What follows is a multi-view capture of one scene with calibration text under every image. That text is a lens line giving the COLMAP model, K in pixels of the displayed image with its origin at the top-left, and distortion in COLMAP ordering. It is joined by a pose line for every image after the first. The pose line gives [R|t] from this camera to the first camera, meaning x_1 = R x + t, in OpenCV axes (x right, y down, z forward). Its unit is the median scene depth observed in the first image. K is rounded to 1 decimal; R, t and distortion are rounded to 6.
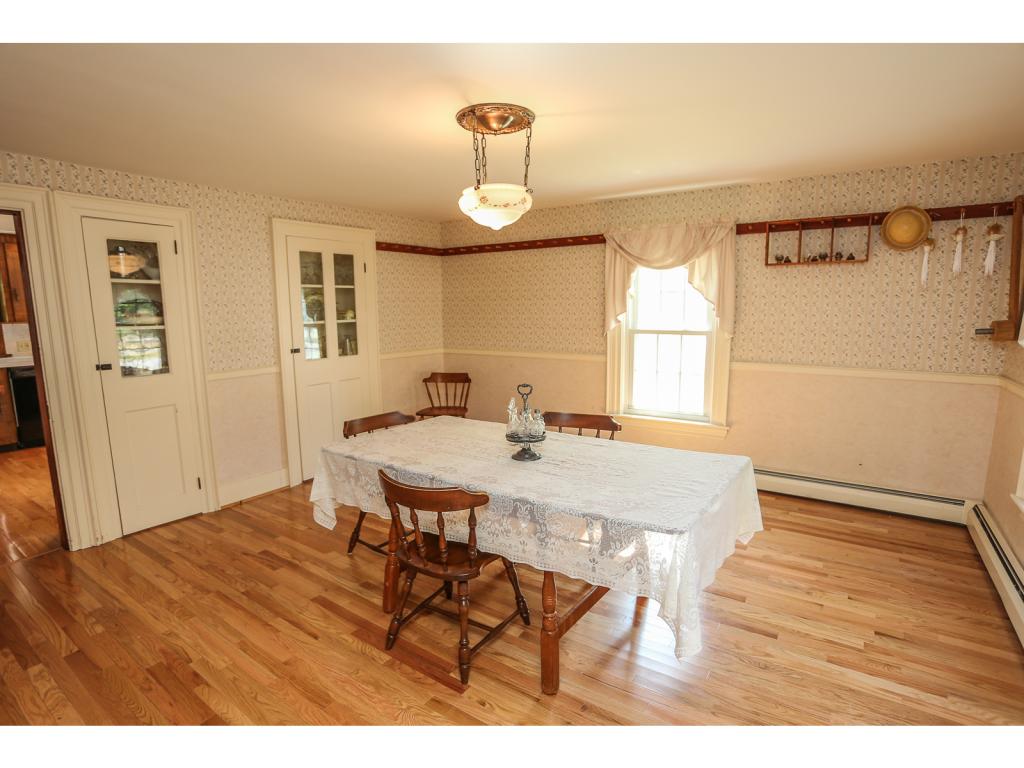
lens RADIAL K [[504.9, 0, 510.3], [0, 504.9, 388.7], [0, 0, 1]] dist [-0.049871, 0.018112]
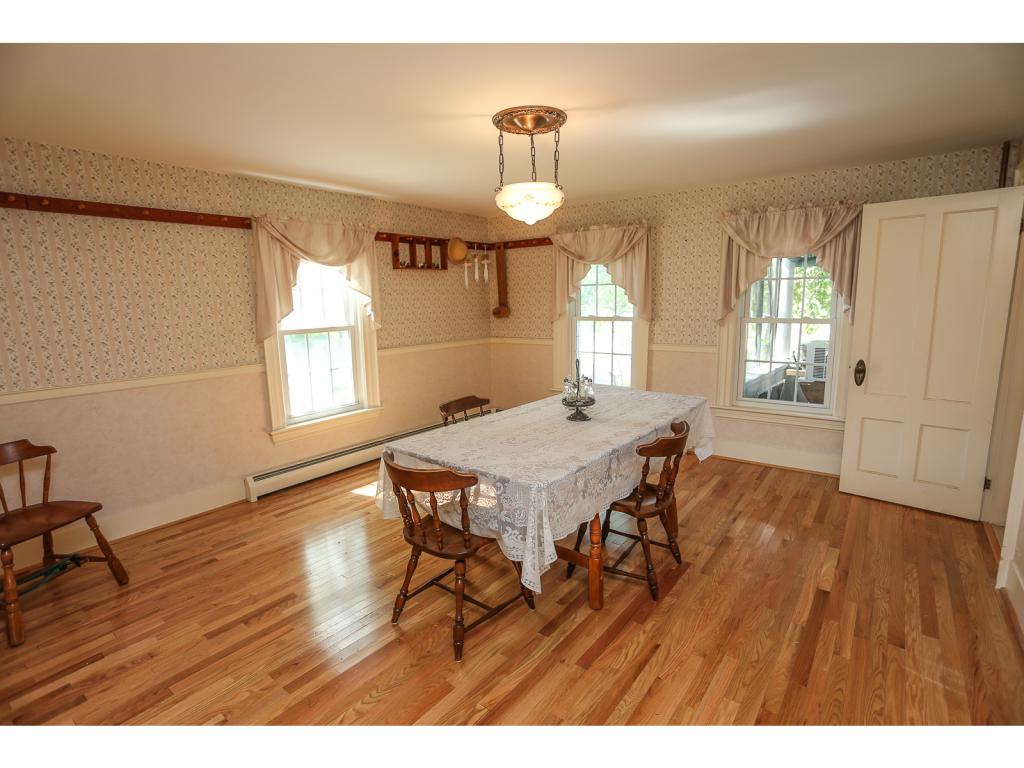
lens RADIAL K [[504.9, 0, 505.2], [0, 504.9, 382.5], [0, 0, 1]] dist [-0.049871, 0.018112]
pose [[0.074978, -0.156957, 0.984755, -0.807459], [0.180395, 0.973376, 0.141409, -0.107739], [-0.980732, 0.167042, 0.101296, 0.707663]]
